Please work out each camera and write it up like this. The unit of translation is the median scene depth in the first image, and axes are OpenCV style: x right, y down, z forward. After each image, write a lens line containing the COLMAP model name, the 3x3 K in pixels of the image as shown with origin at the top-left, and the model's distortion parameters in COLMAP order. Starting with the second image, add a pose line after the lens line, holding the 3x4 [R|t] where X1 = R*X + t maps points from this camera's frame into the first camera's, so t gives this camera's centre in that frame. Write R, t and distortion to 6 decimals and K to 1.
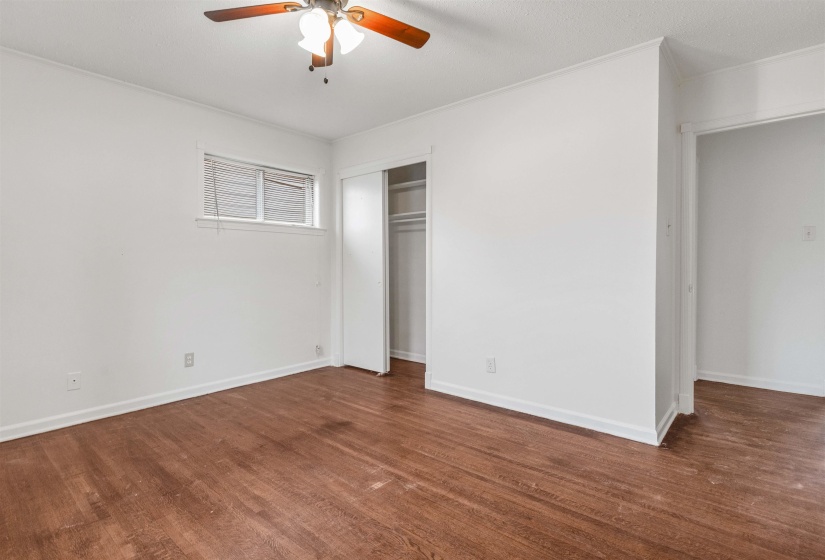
lens RADIAL K [[427.4, 0, 414.8], [0, 427.4, 268.2], [0, 0, 1]] dist [-0.006087, 0.000858]
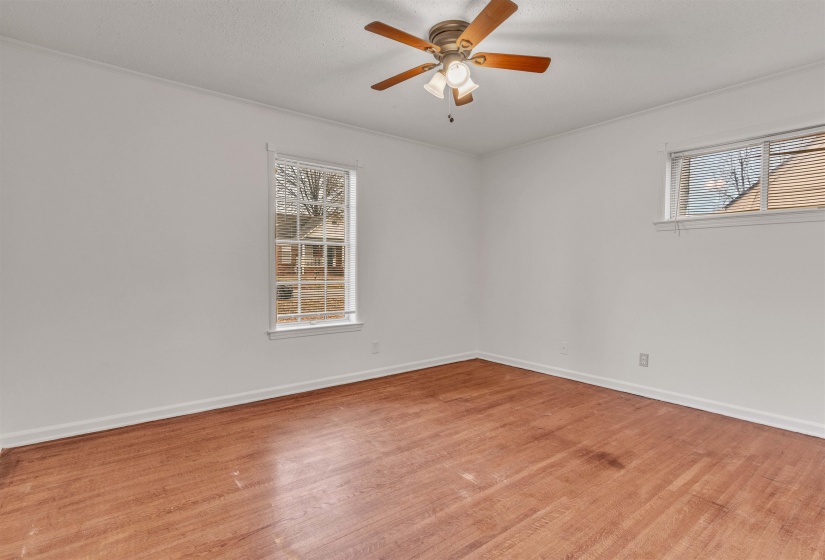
lens RADIAL K [[427.4, 0, 414.8], [0, 427.4, 268.2], [0, 0, 1]] dist [-0.006087, 0.000858]
pose [[-0.225224, 0.003784, -0.974300, 0.781525], [-0.012850, 0.999894, 0.006853, -0.008450], [0.974222, 0.014063, -0.225151, 0.891888]]
